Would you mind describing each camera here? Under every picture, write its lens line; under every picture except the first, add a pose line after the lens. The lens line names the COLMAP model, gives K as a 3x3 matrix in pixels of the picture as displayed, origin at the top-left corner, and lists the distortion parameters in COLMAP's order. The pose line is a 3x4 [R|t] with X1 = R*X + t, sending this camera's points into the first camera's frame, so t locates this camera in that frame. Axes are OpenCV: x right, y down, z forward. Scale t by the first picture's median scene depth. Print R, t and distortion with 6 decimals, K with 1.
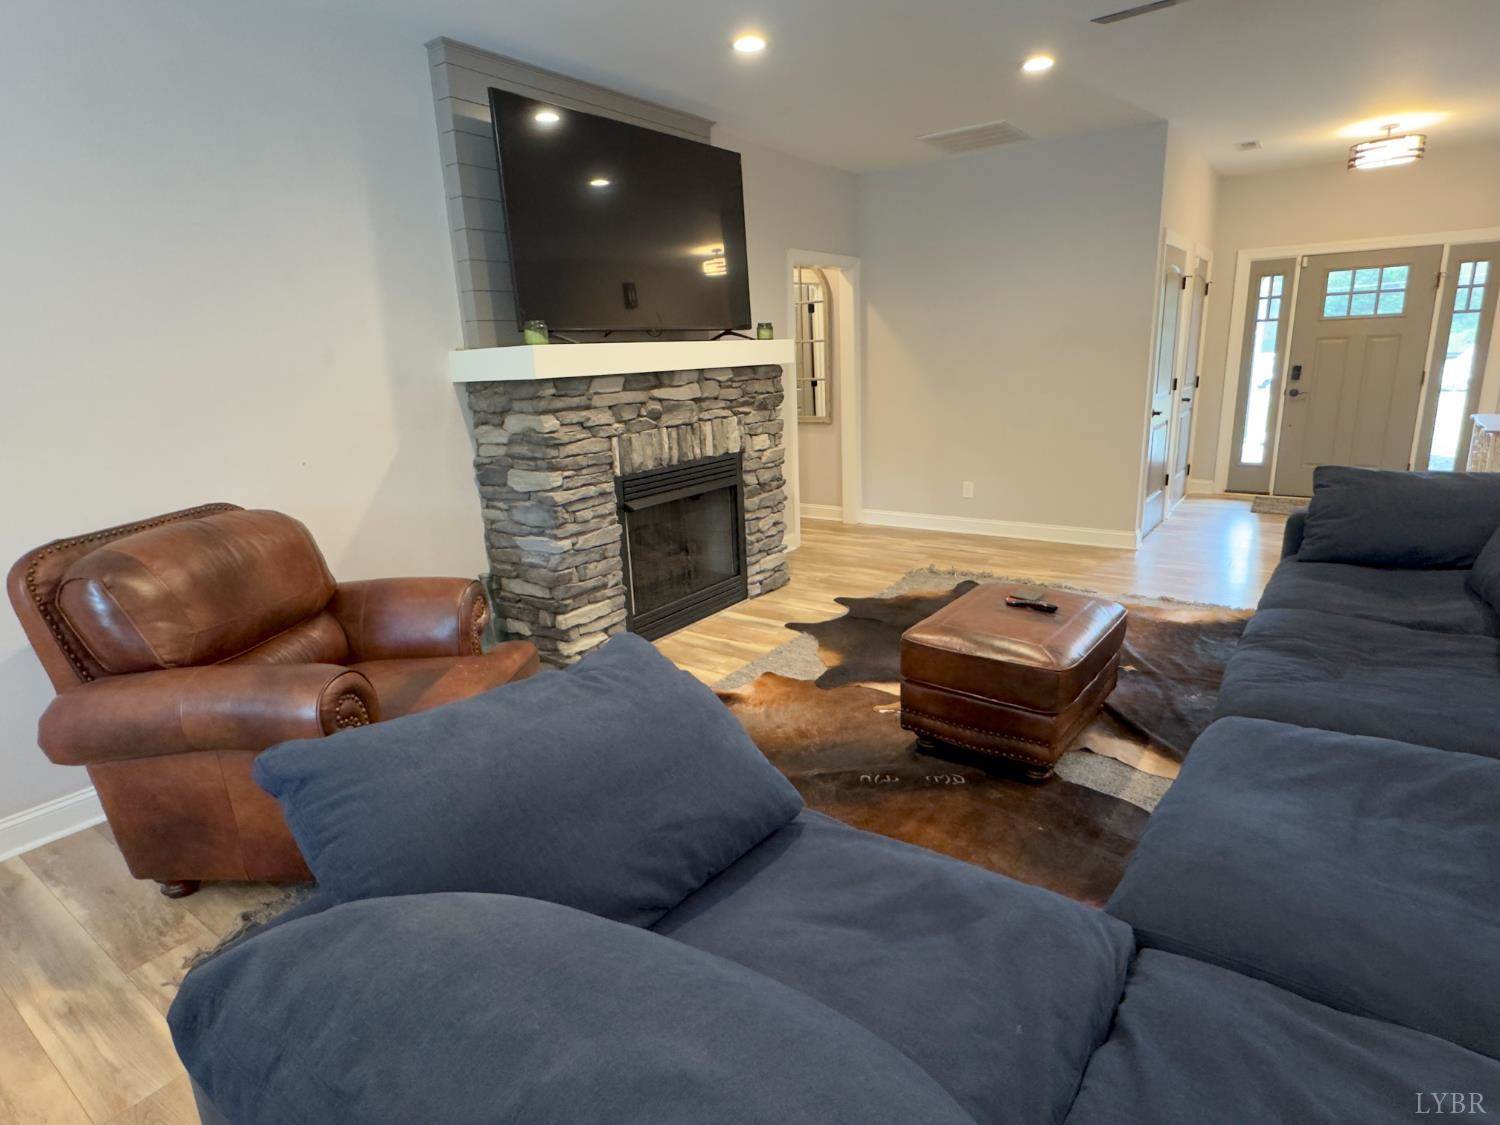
lens RADIAL K [[812.3, 0, 741.8], [0, 812.3, 560.7], [0, 0, 1]] dist [-0.013929, -0.000211]
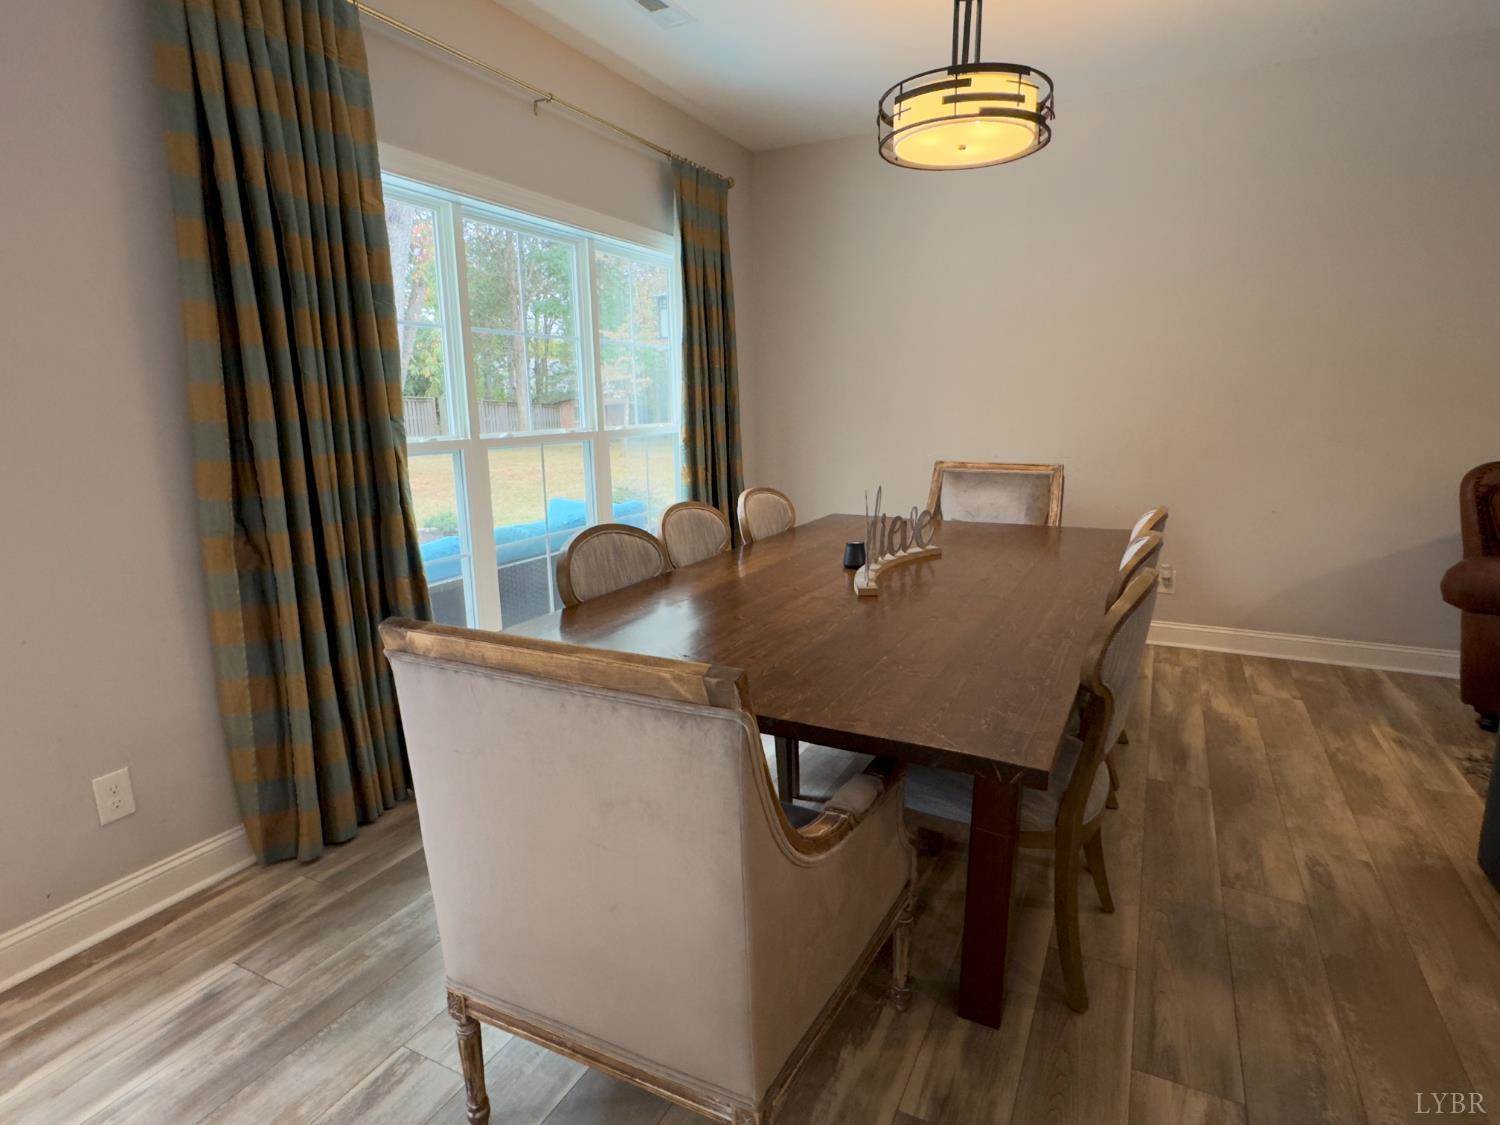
lens RADIAL K [[812.3, 0, 748.6], [0, 812.3, 558.0], [0, 0, 1]] dist [-0.013929, -0.000211]
pose [[0.153437, 0.224793, -0.962250, 0.213221], [-0.234520, 0.954243, 0.185527, 0.108981], [0.959926, 0.197200, 0.199134, -0.320979]]
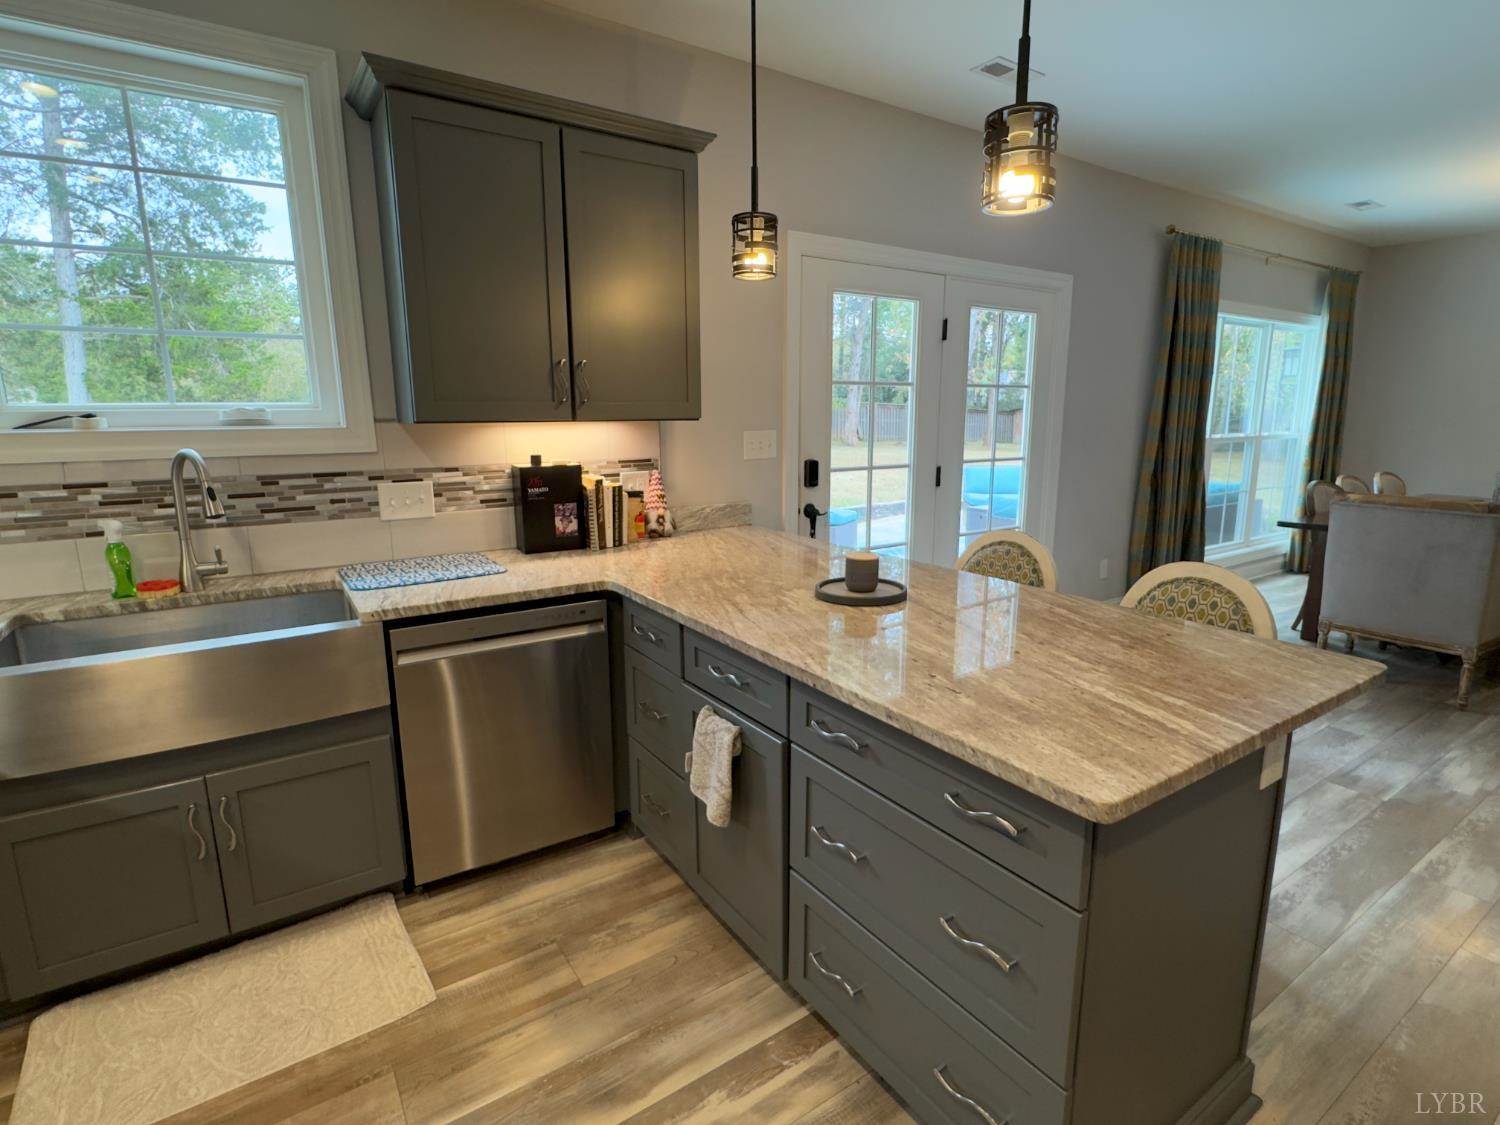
lens RADIAL K [[754.7, 0, 758.8], [0, 754.7, 561.9], [0, 0, 1]] dist [-0.009174, 0.000256]
pose [[-0.354461, 0.215663, -0.909861, 1.047647], [-0.211137, 0.929451, 0.302560, 0.182000], [0.910922, 0.299351, -0.283920, -0.763668]]
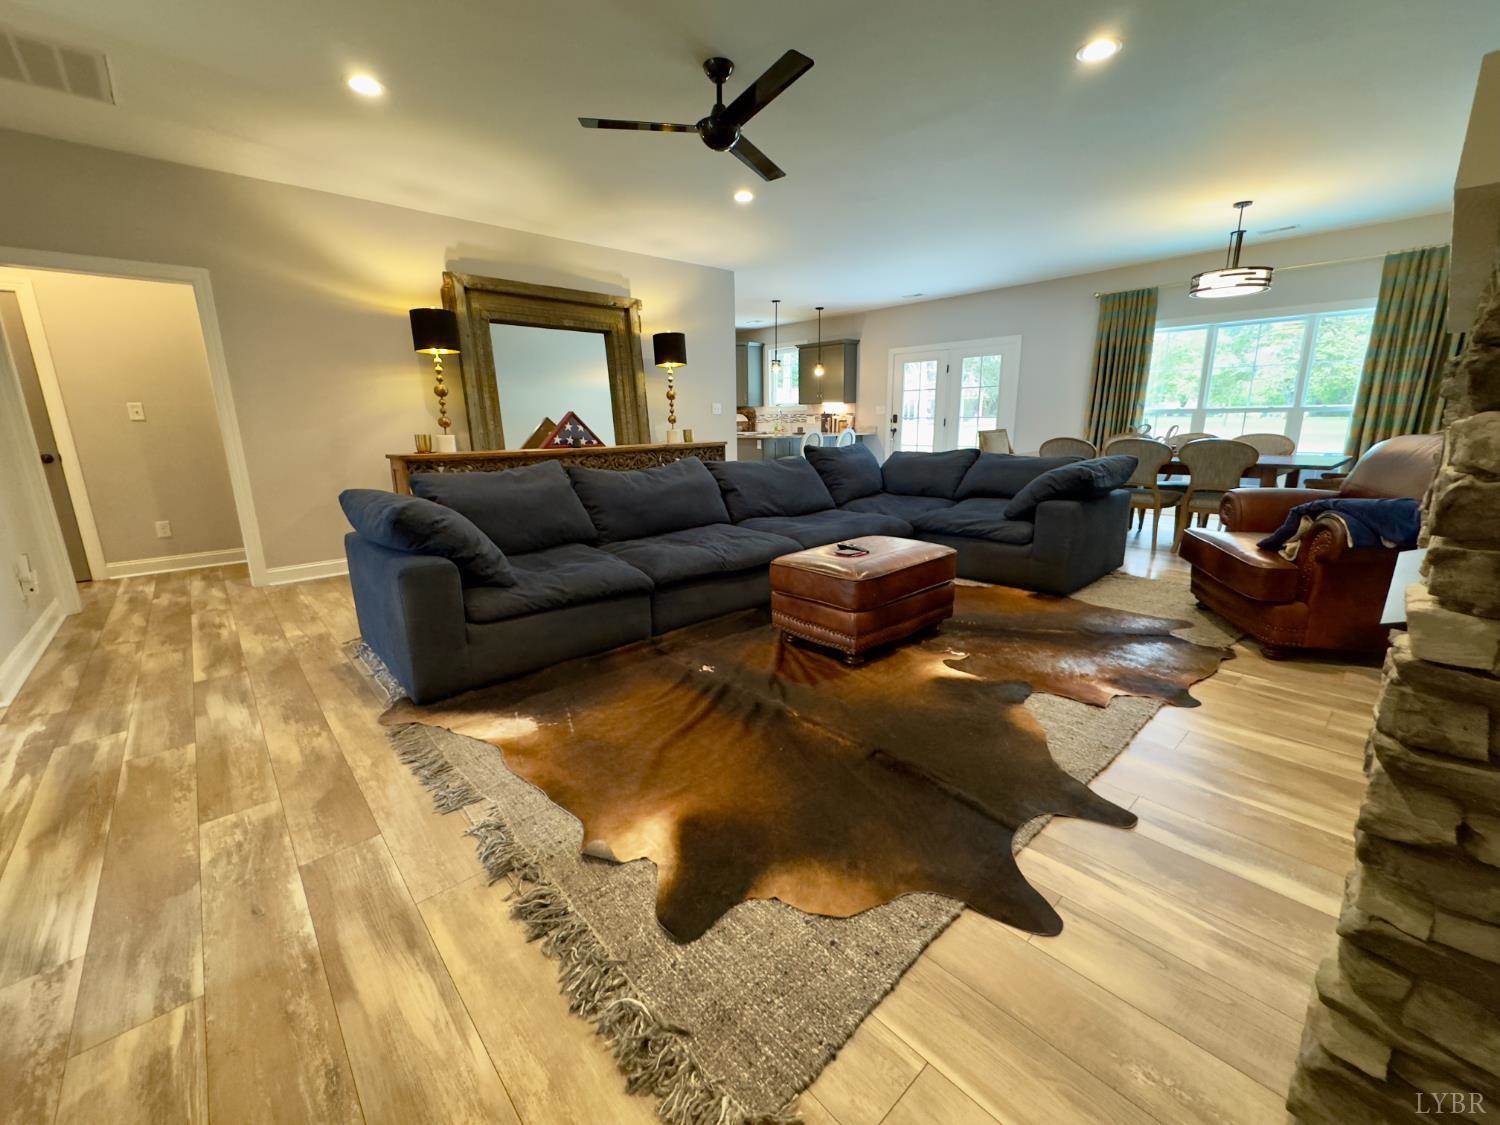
lens RADIAL K [[606.9, 0, 754.4], [0, 606.9, 561.1], [0, 0, 1]] dist [-0.001474, -0.000421]
pose [[-0.977605, 0.000323, 0.210449, 0.234280], [0.097917, 0.885863, 0.453496, -0.301286], [-0.186282, 0.463946, -0.866056, 1.445537]]
